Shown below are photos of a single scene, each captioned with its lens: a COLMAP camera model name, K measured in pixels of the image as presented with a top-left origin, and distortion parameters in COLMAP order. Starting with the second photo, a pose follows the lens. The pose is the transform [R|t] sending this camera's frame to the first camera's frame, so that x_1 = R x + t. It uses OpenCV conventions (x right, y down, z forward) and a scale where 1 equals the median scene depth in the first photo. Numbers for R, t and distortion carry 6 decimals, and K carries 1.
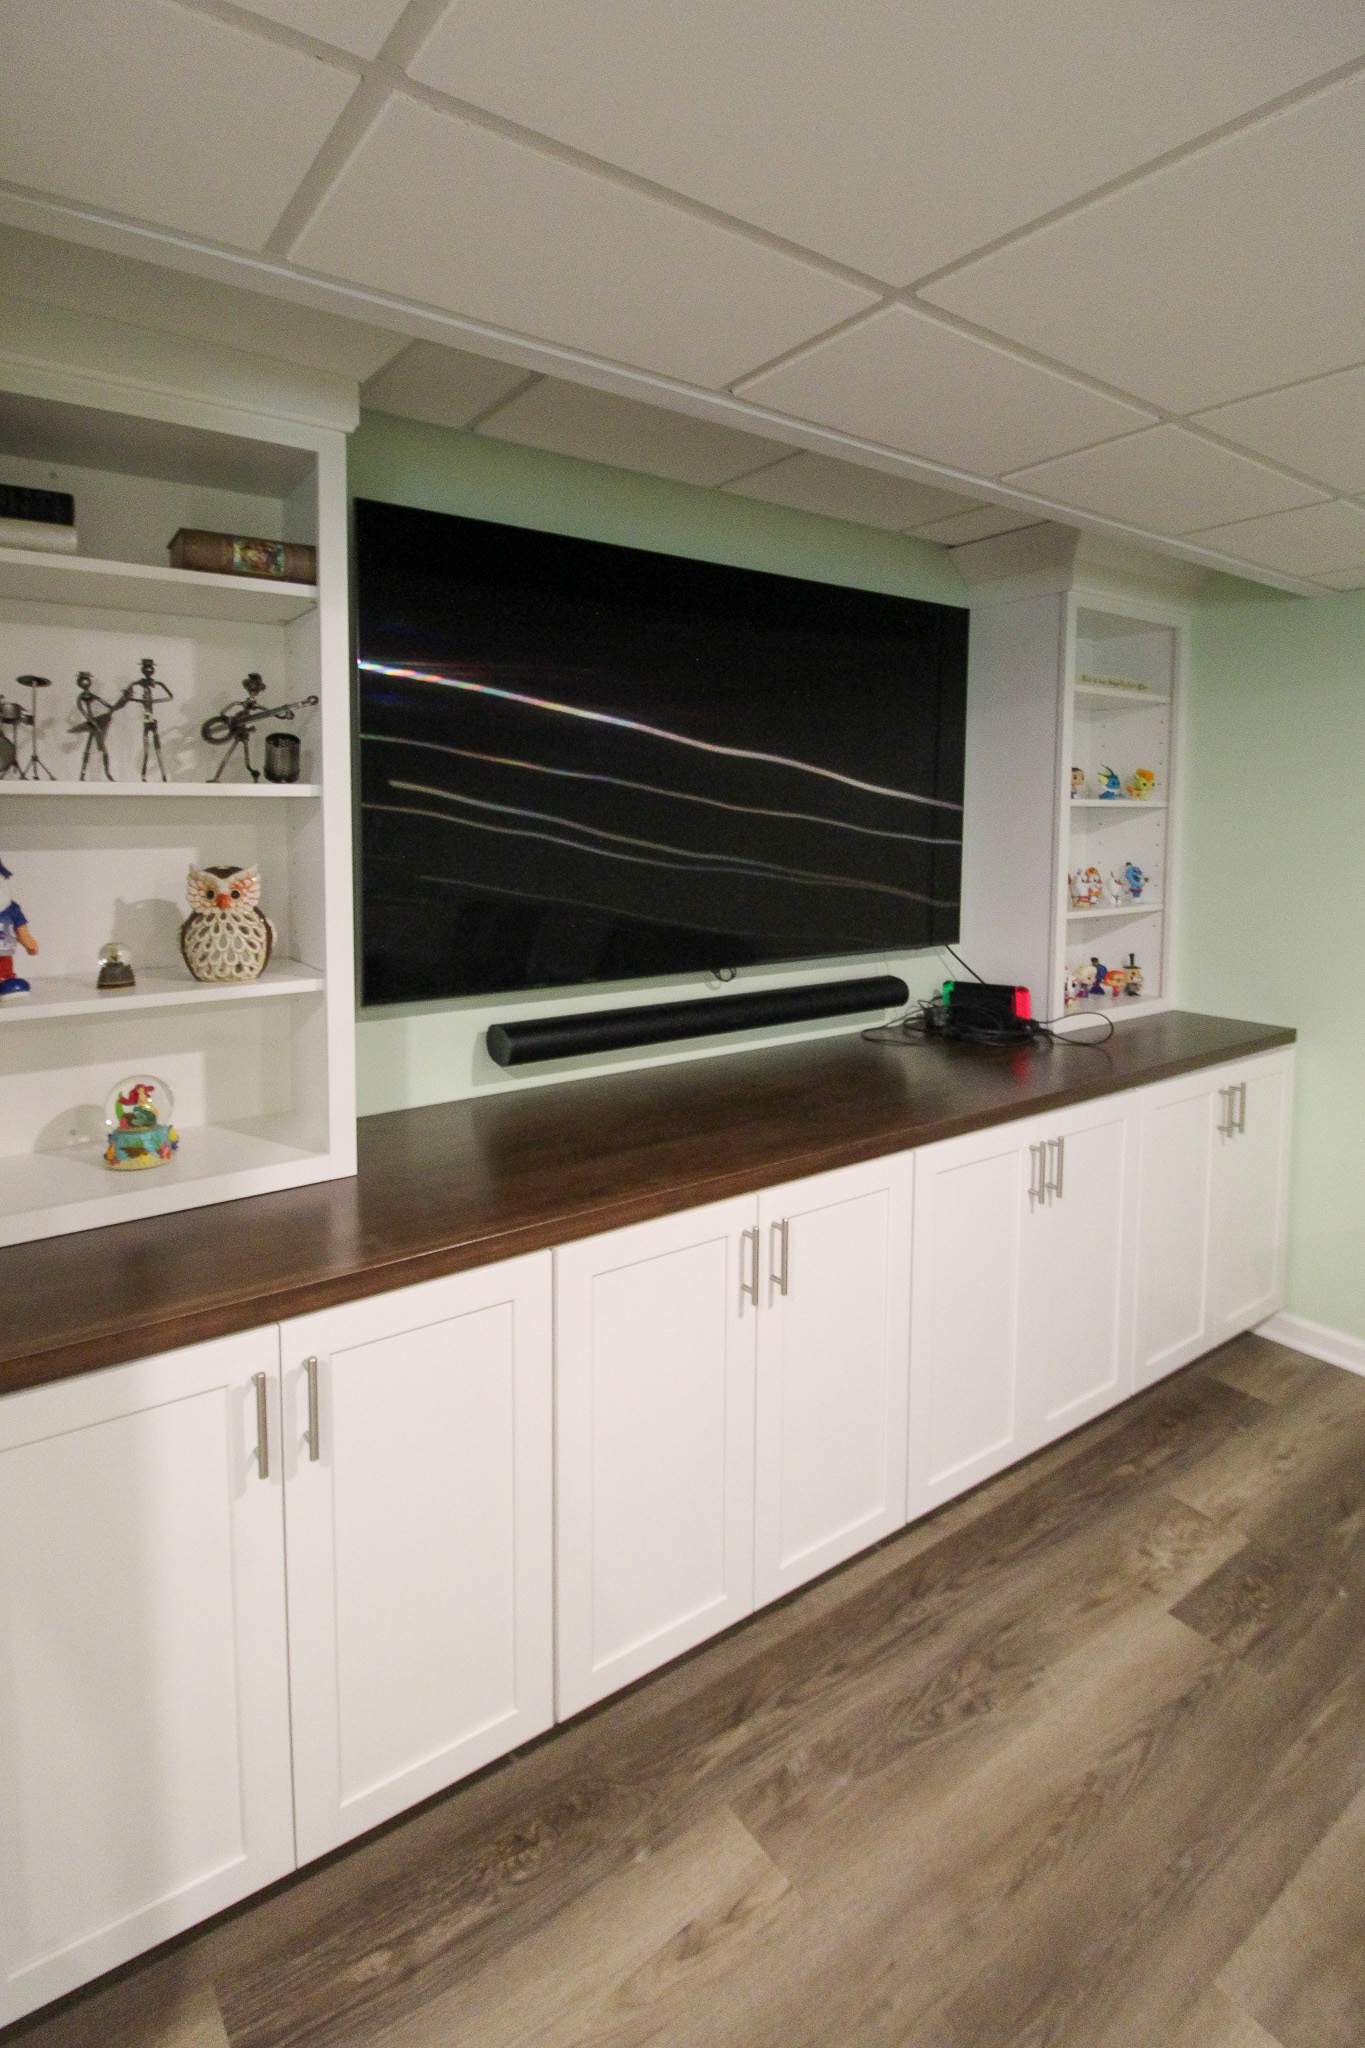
lens RADIAL K [[975.3, 0, 663.3], [0, 975.3, 850.1], [0, 0, 1]] dist [-0.006860, -0.006130]
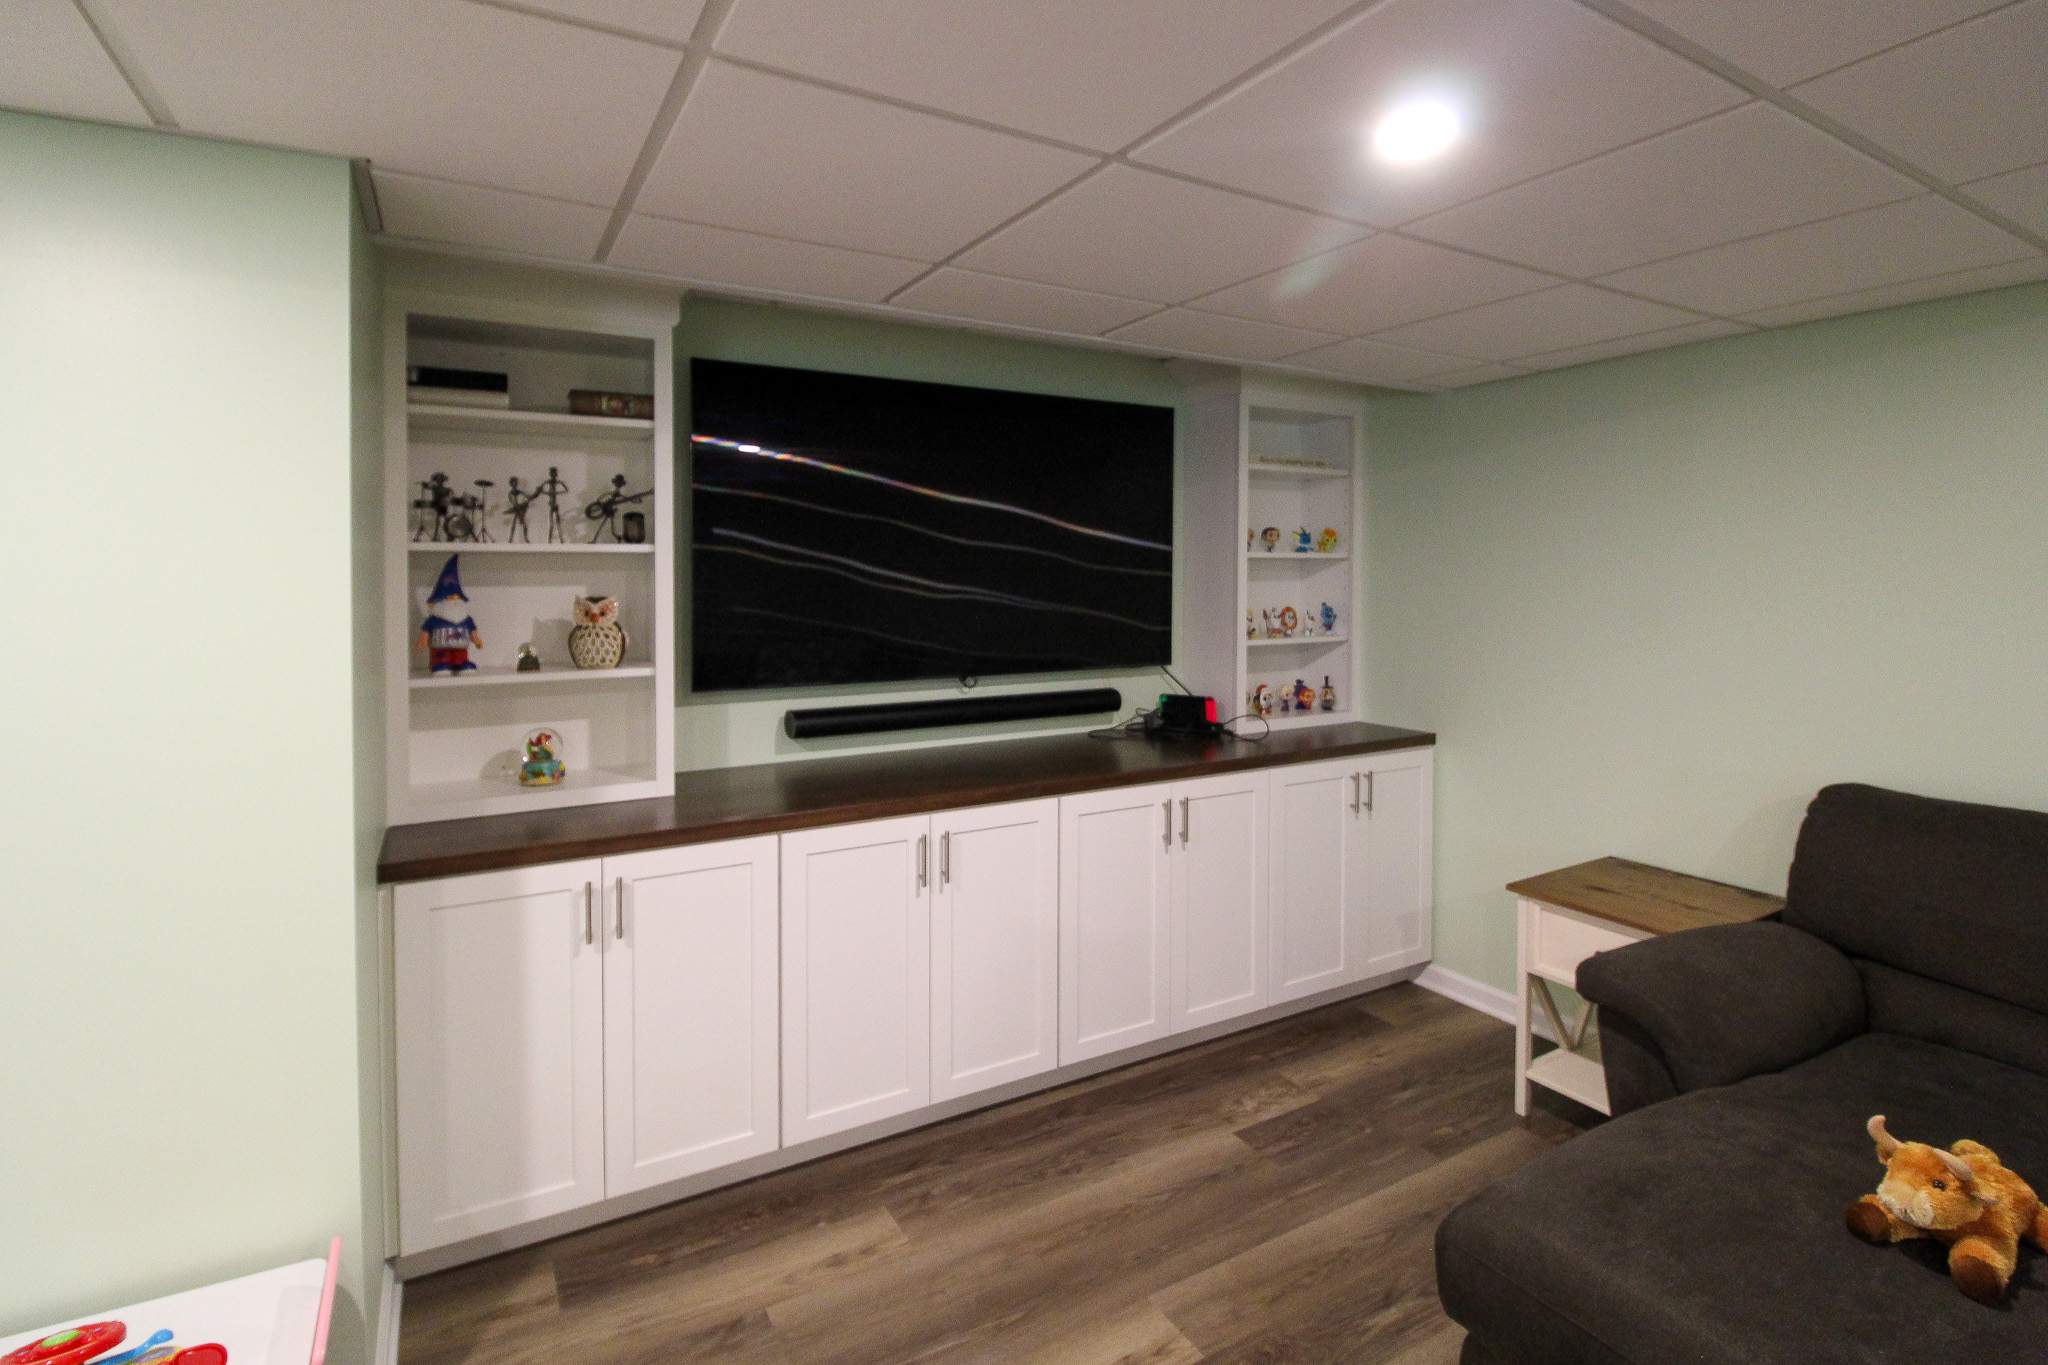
lens RADIAL K [[975.3, 0, 1031.6], [0, 975.3, 559.8], [0, 0, 1]] dist [-0.006860, -0.006130]
pose [[0.995322, -0.003353, -0.096560, 0.370469], [-0.001336, 0.998825, -0.048450, 0.030249], [0.096609, 0.048352, 0.994147, -0.465293]]
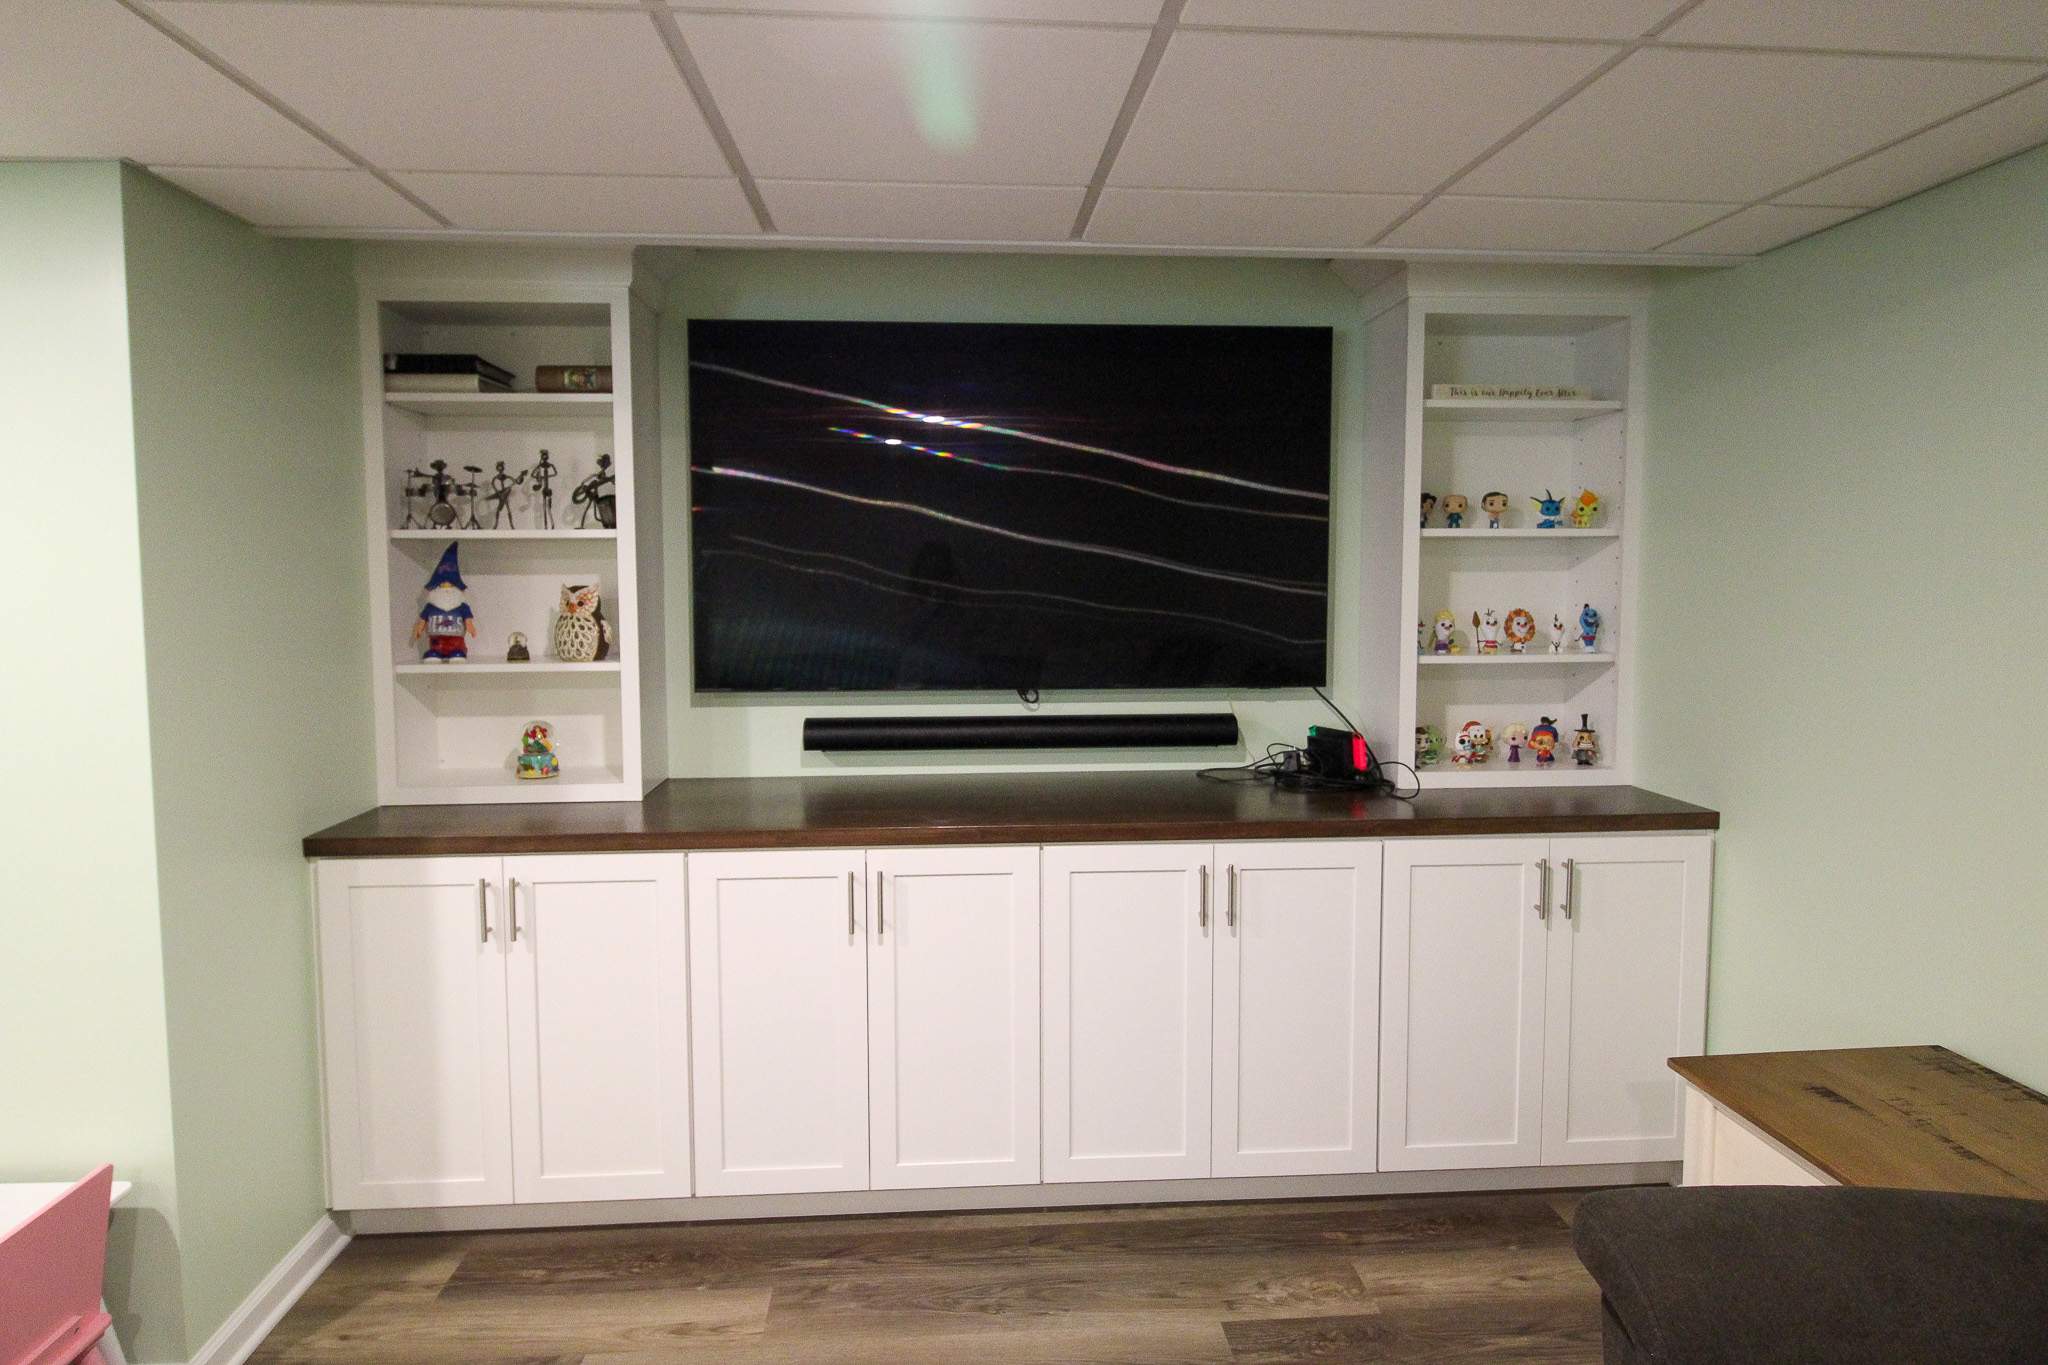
lens RADIAL K [[1181.6, 0, 1027.7], [0, 1181.6, 619.3], [0, 0, 1]] dist [-0.007096, -0.000880]
pose [[0.852400, 0.017796, -0.522588, 0.984739], [-0.014934, 0.999842, 0.009689, 0.037608], [0.522677, -0.000454, 0.852530, -0.169015]]
